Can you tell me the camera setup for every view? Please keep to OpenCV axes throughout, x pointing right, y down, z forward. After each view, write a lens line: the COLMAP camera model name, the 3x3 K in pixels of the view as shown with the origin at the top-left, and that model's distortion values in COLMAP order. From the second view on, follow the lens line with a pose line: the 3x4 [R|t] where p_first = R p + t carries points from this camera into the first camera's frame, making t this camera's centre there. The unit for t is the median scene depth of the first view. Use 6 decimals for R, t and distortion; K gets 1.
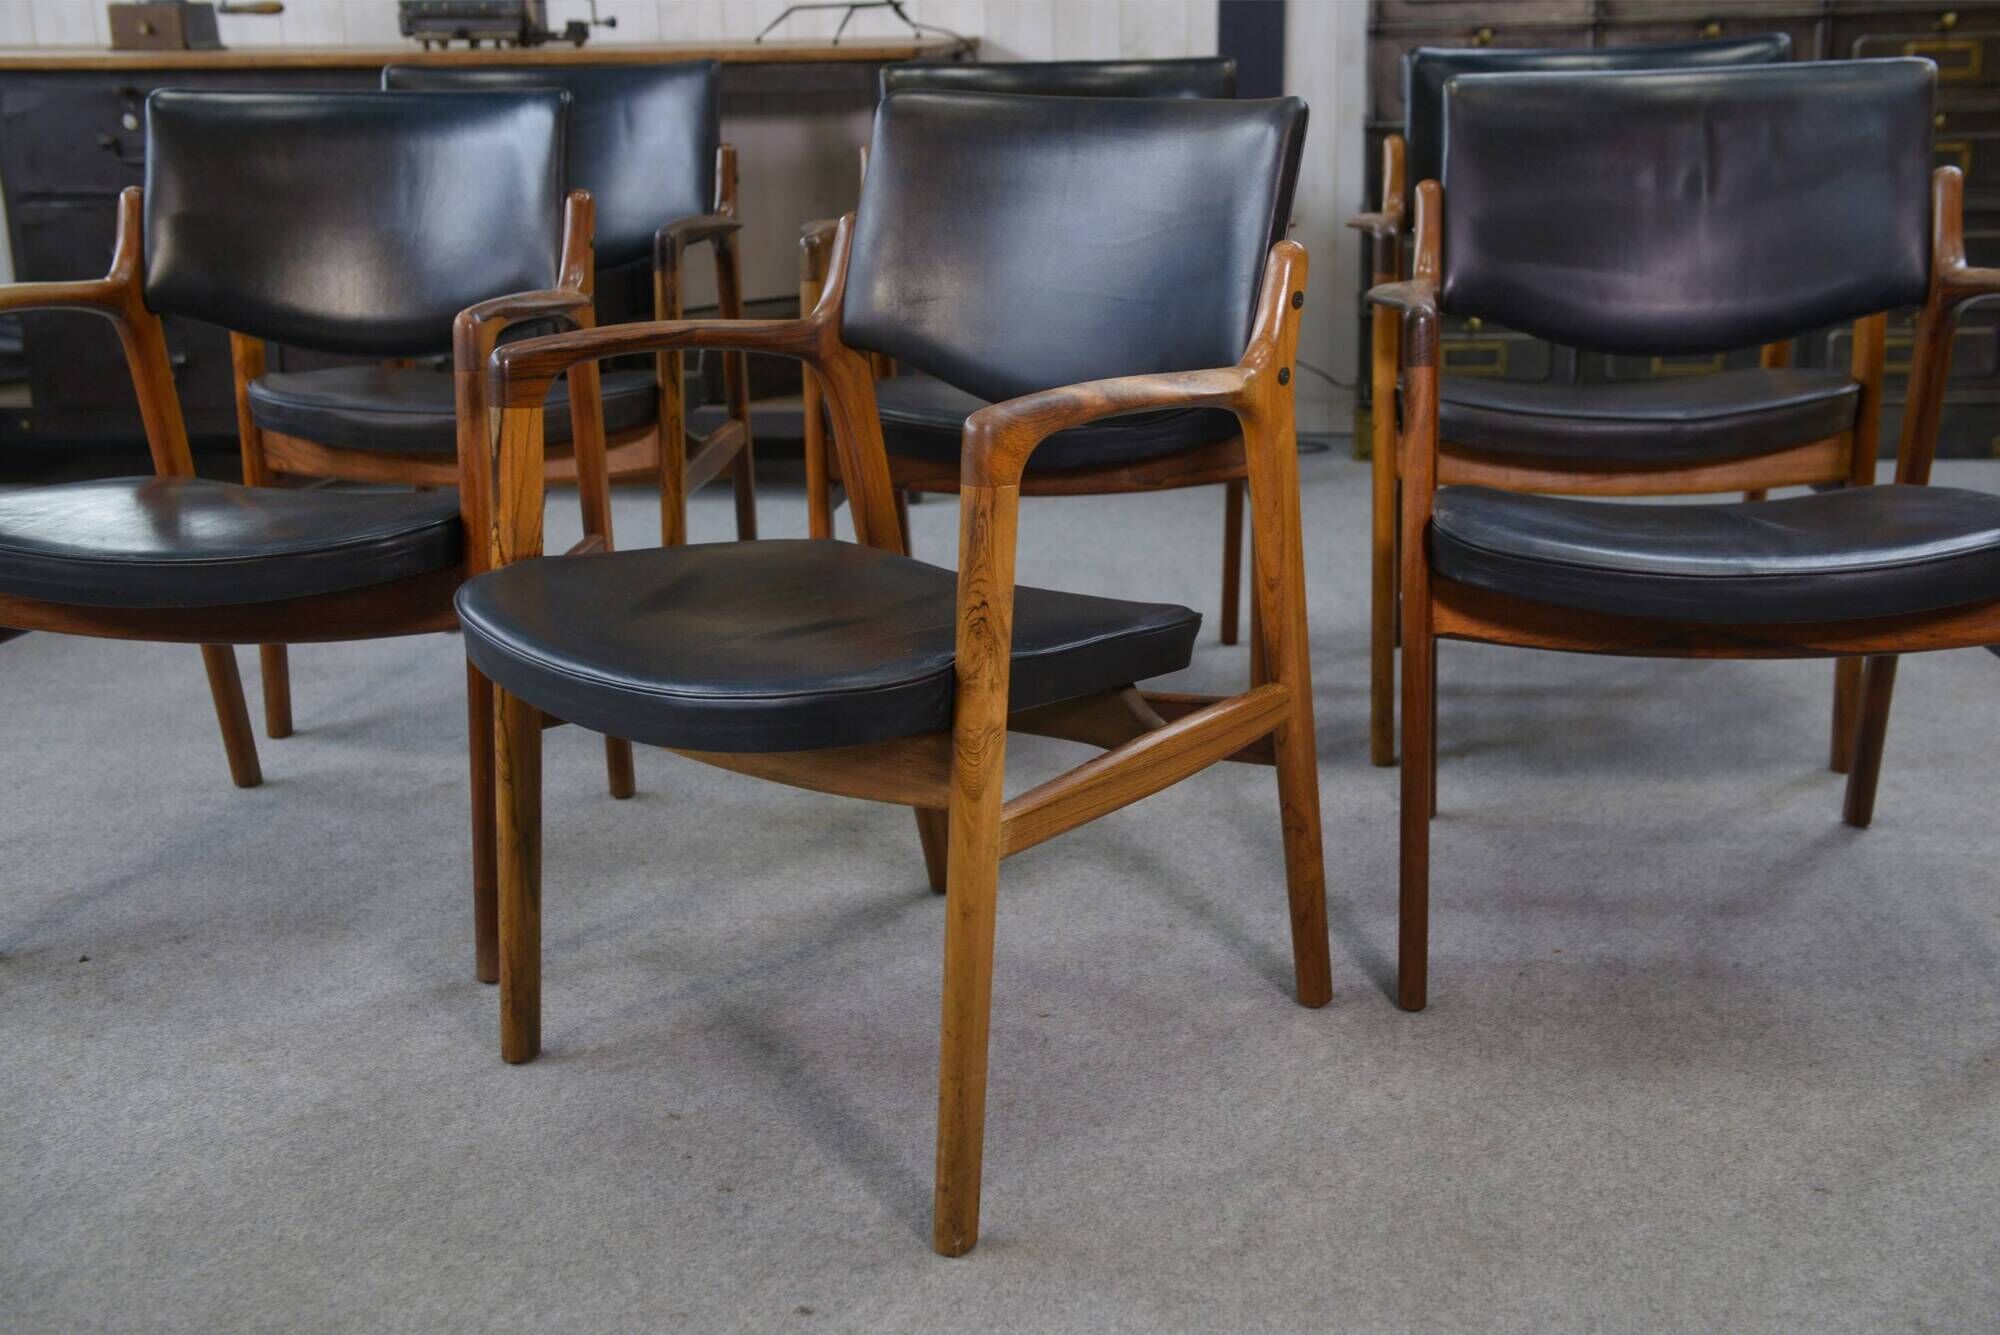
lens RADIAL K [[2387.2, 0, 1002.7], [0, 2387.2, 670.8], [0, 0, 1]] dist [0.094540, 0.000000]
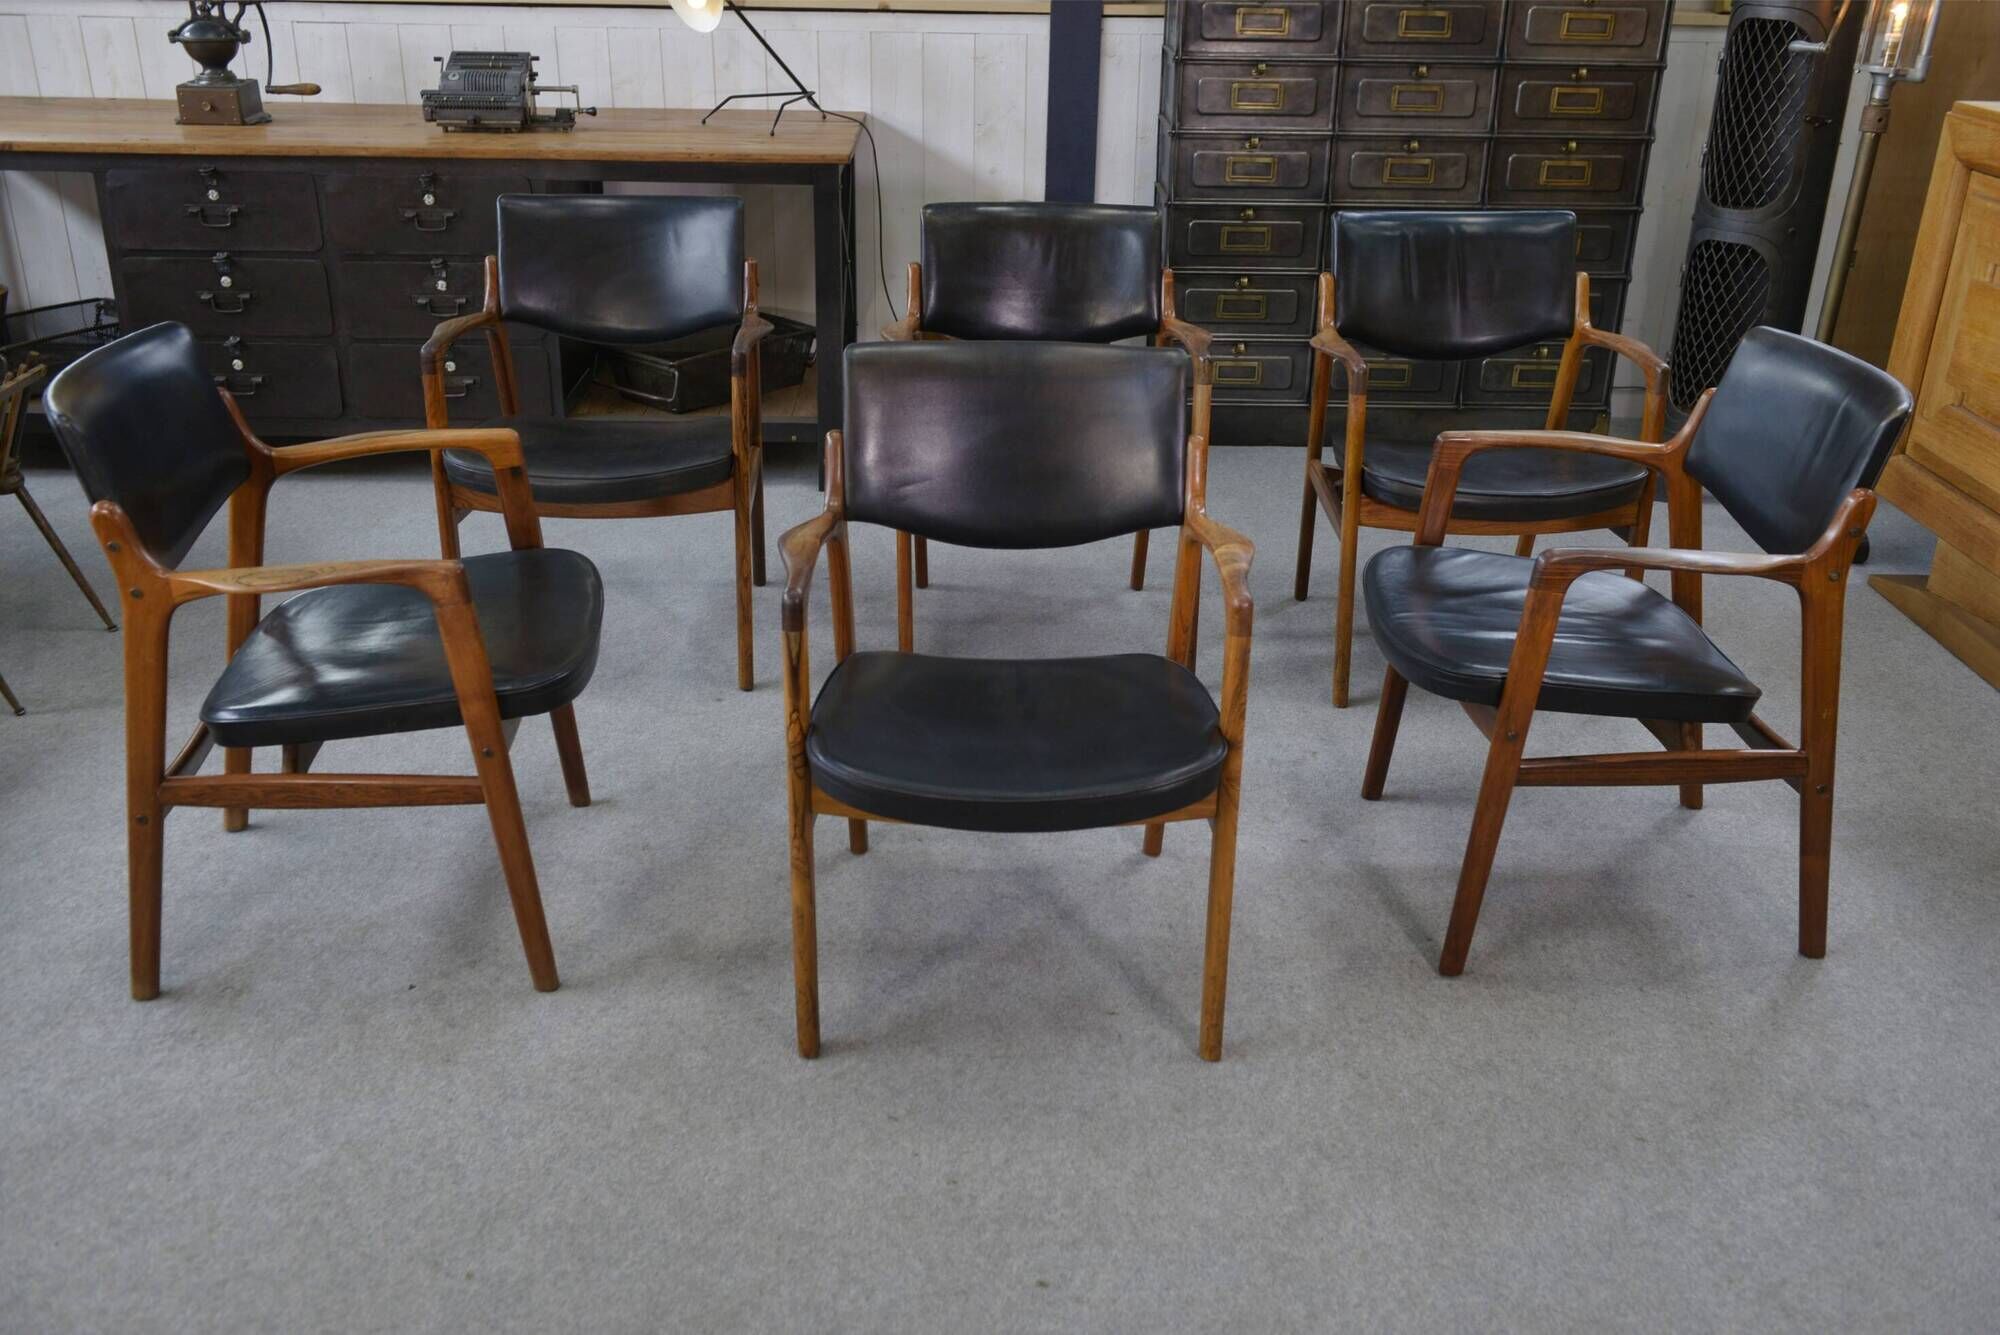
lens RADIAL K [[1841.3, 0, 1004.1], [0, 1841.3, 670.7], [0, 0, 1]] dist [0.010581, 0.000000]
pose [[0.987205, -0.026355, 0.157263, -0.230708], [0.004421, 0.990391, 0.138225, -0.232261], [-0.159395, -0.135761, 0.977835, -0.073993]]
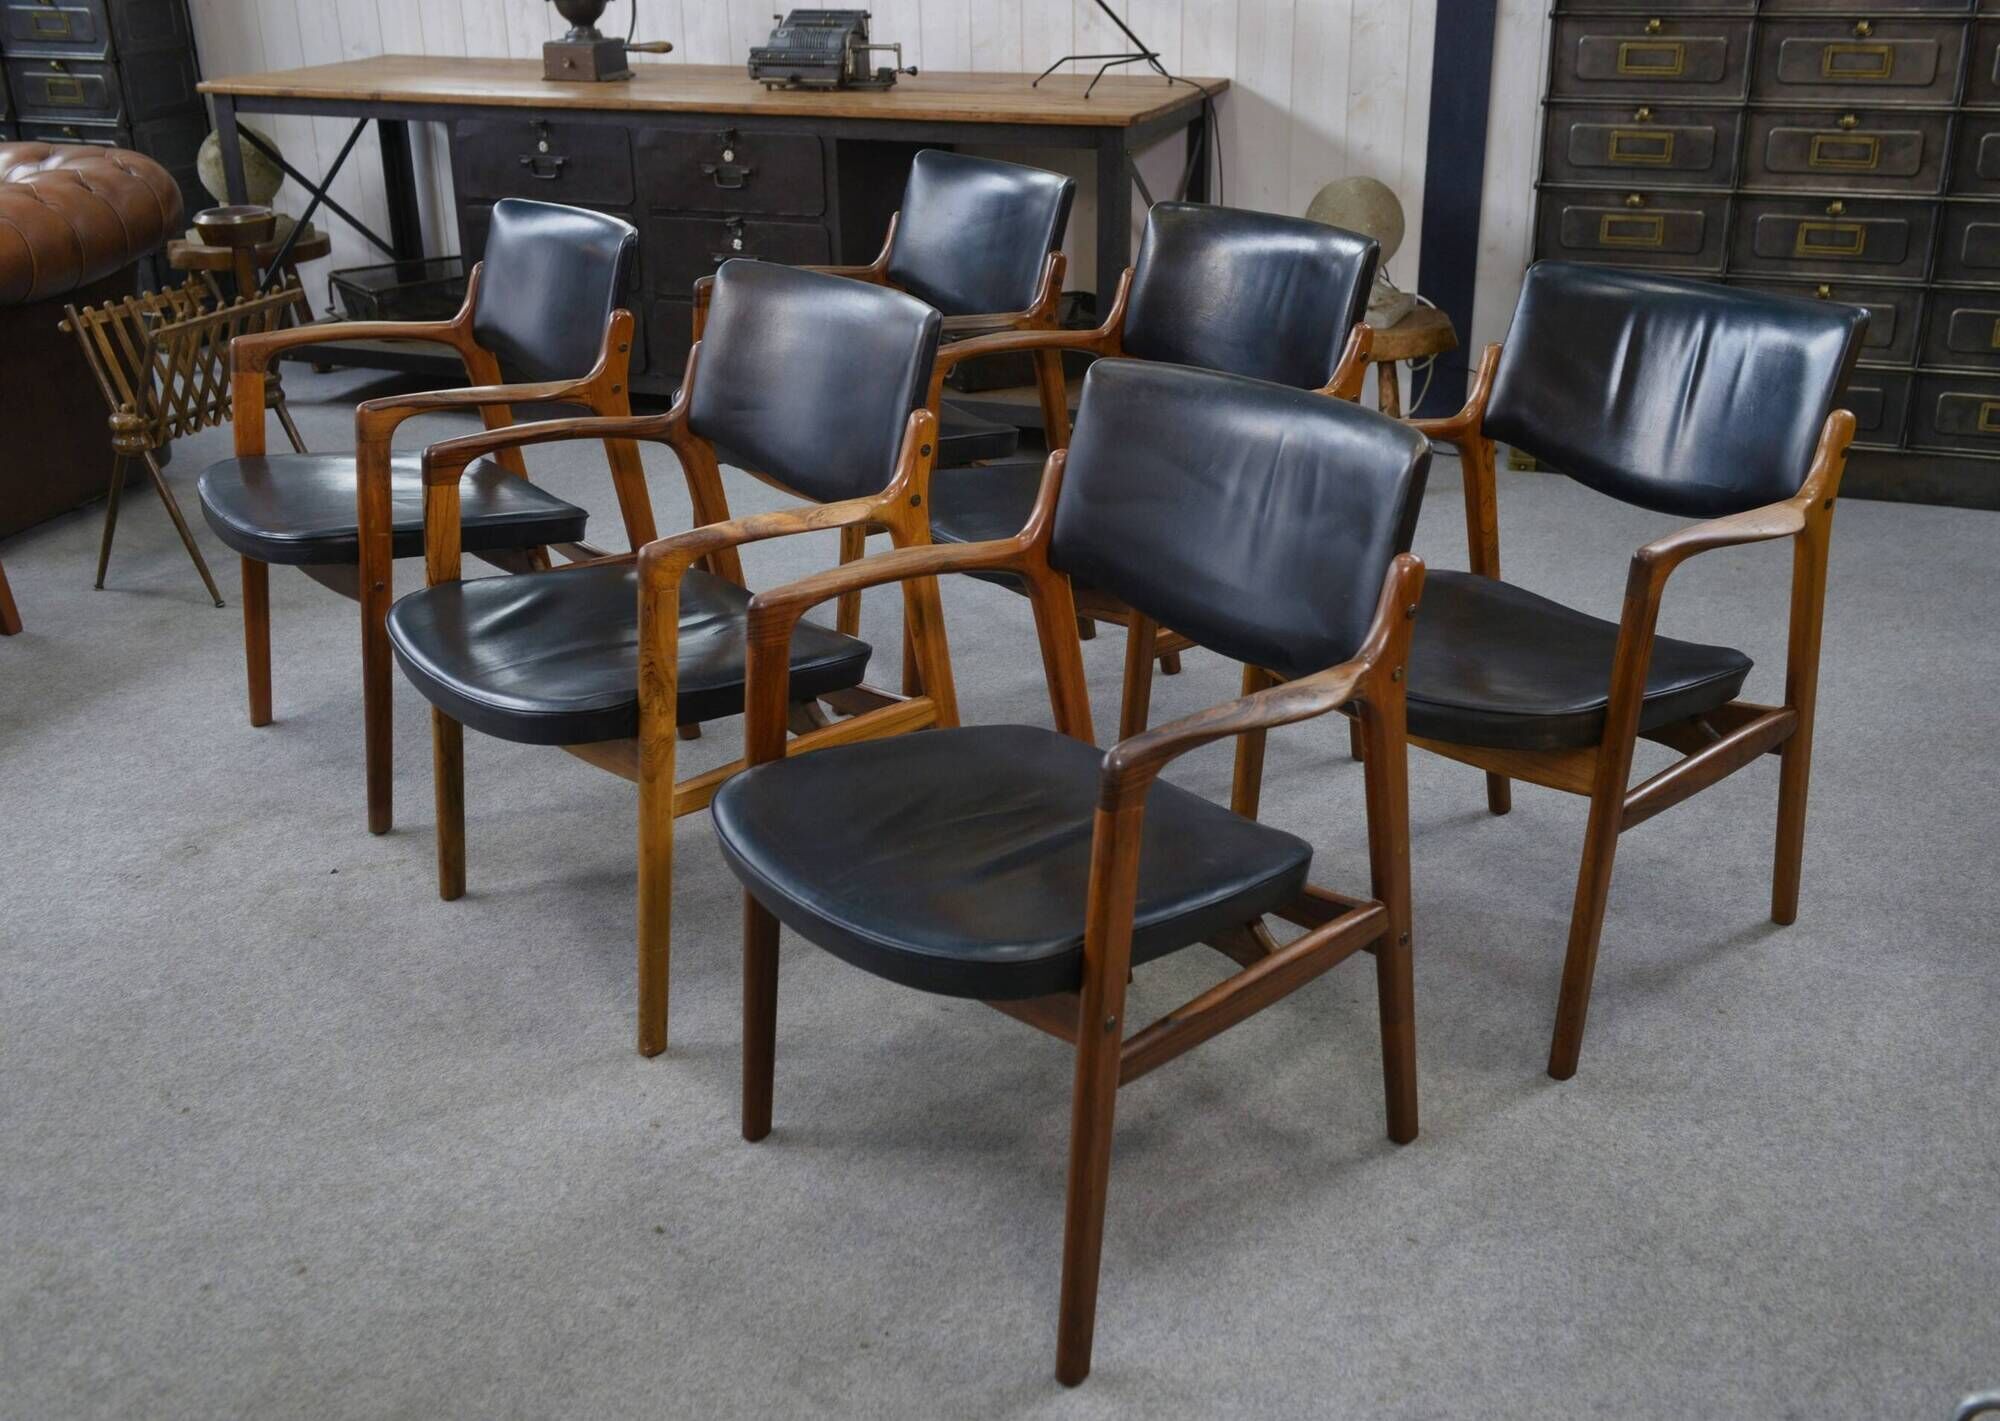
lens RADIAL K [[2102.0, 0, 1004.4], [0, 2102.0, 708.5], [0, 0, 1]] dist [0.024912, 0.000000]
pose [[0.972973, 0.096755, -0.209671, 0.295002], [-0.071537, 0.989612, 0.124703, -0.182140], [0.219559, -0.106333, 0.969787, -0.131691]]
